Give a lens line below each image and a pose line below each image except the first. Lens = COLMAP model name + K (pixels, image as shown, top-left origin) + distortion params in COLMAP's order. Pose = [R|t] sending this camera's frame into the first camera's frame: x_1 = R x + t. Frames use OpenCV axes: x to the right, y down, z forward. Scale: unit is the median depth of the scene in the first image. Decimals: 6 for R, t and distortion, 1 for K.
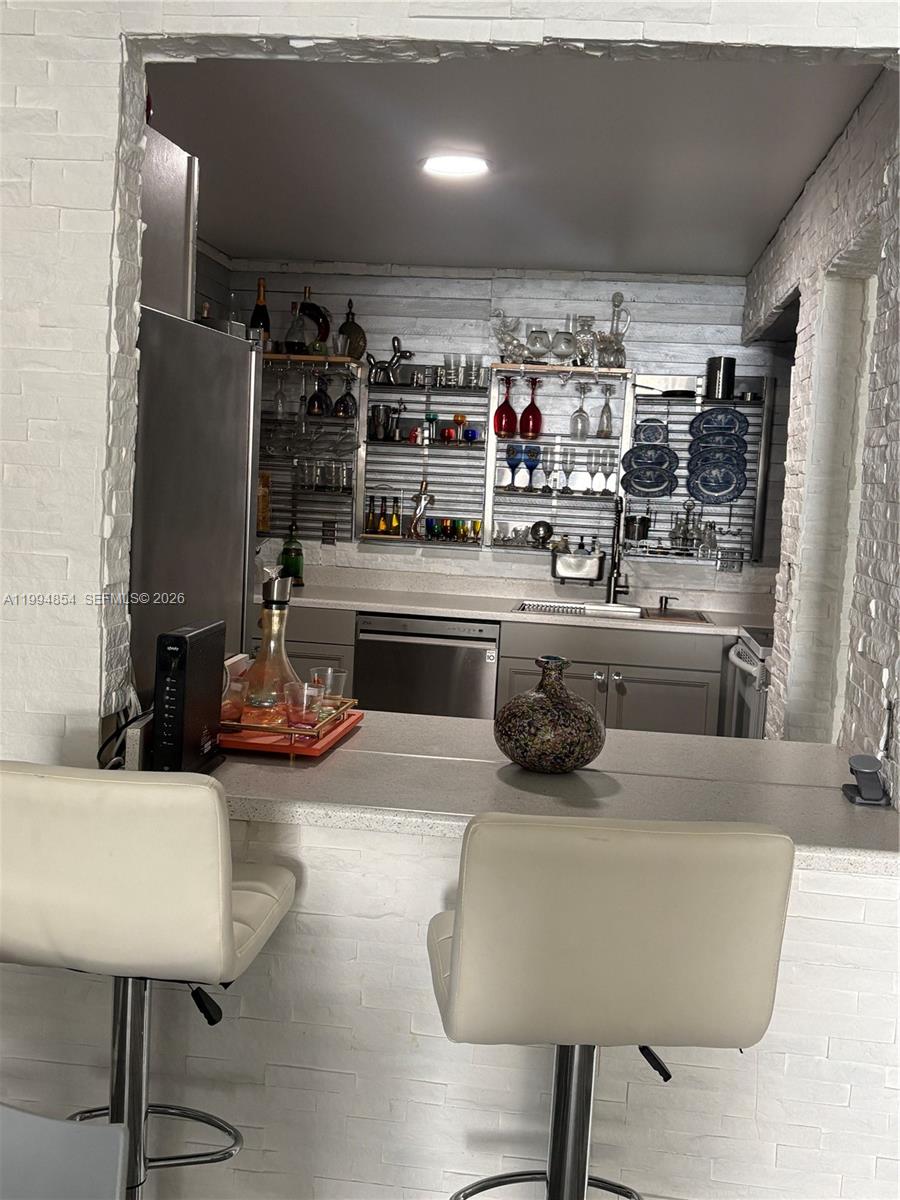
lens RADIAL K [[1336.8, 0, 449.4], [0, 1336.8, 605.0], [0, 0, 1]] dist [0.214812, 0.000000]
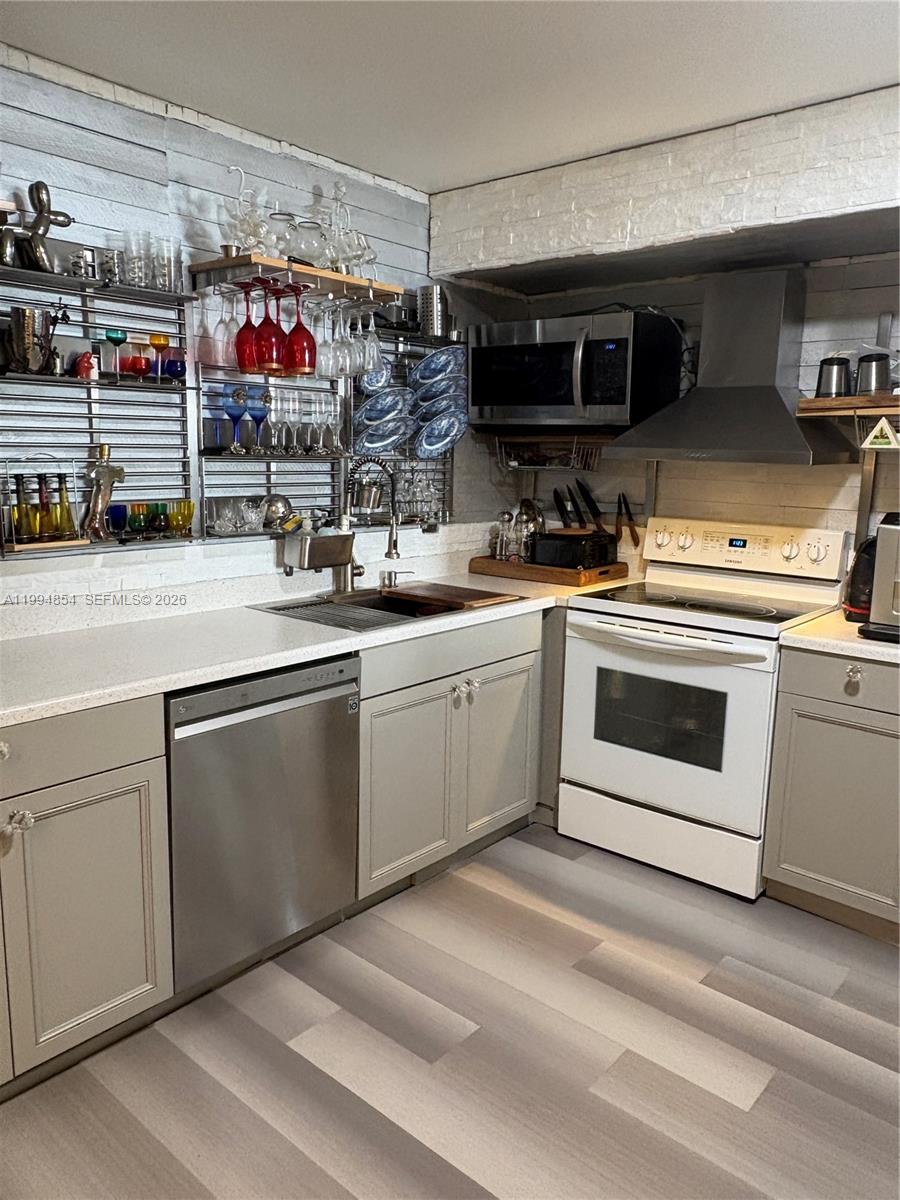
lens RADIAL K [[865.2, 0, 448.0], [0, 865.2, 598.1], [0, 0, 1]] dist [0.006244, 0.005679]
pose [[0.564499, -0.182924, 0.804910, -0.264959], [0.088561, 0.982929, 0.161271, -0.075335], [-0.820669, -0.019754, 0.571062, 0.664639]]
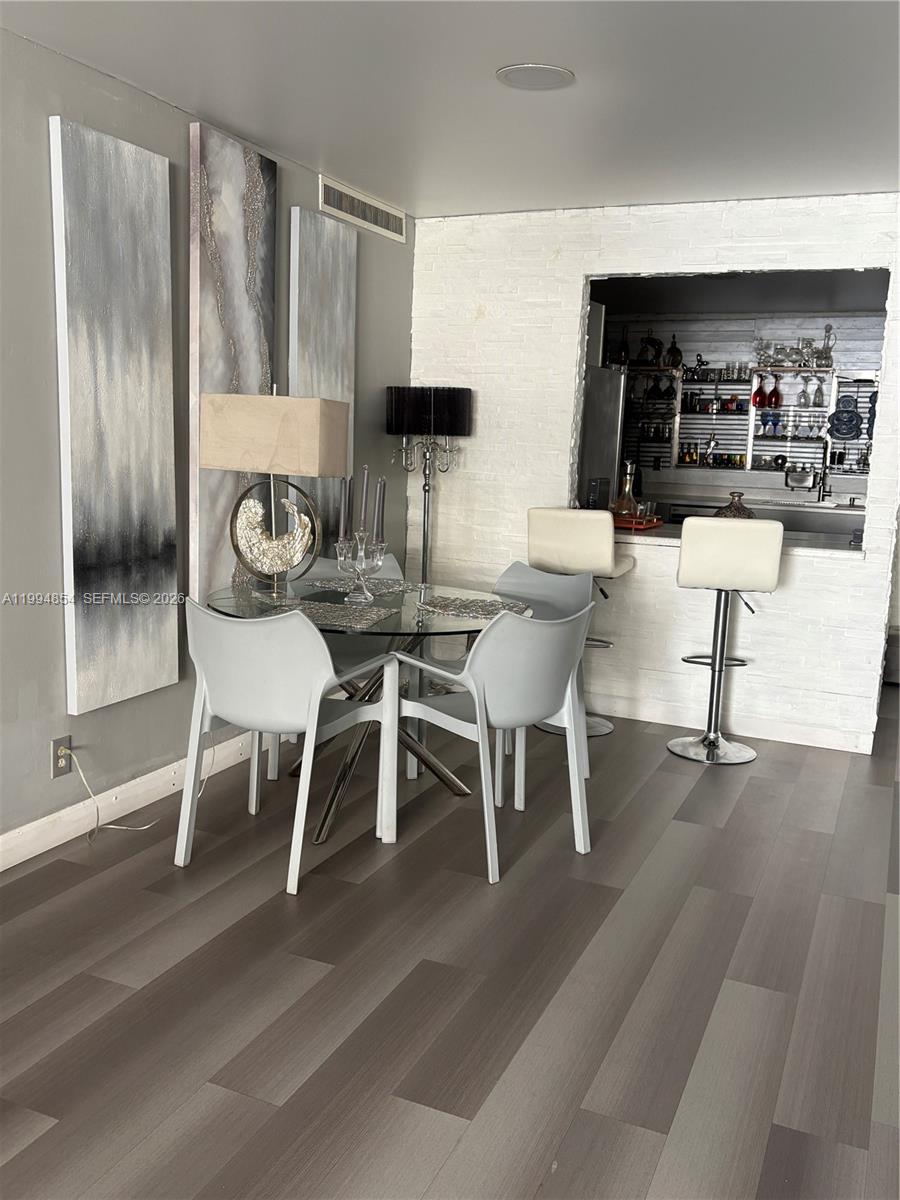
lens RADIAL K [[1037.7, 0, 442.3], [0, 1037.7, 602.9], [0, 0, 1]] dist [0.040945, -0.020995]
pose [[0.954432, 0.032497, -0.296653, 0.058036], [-0.015911, 0.998181, 0.058156, 0.060027], [0.298003, -0.050786, 0.953213, -0.458845]]
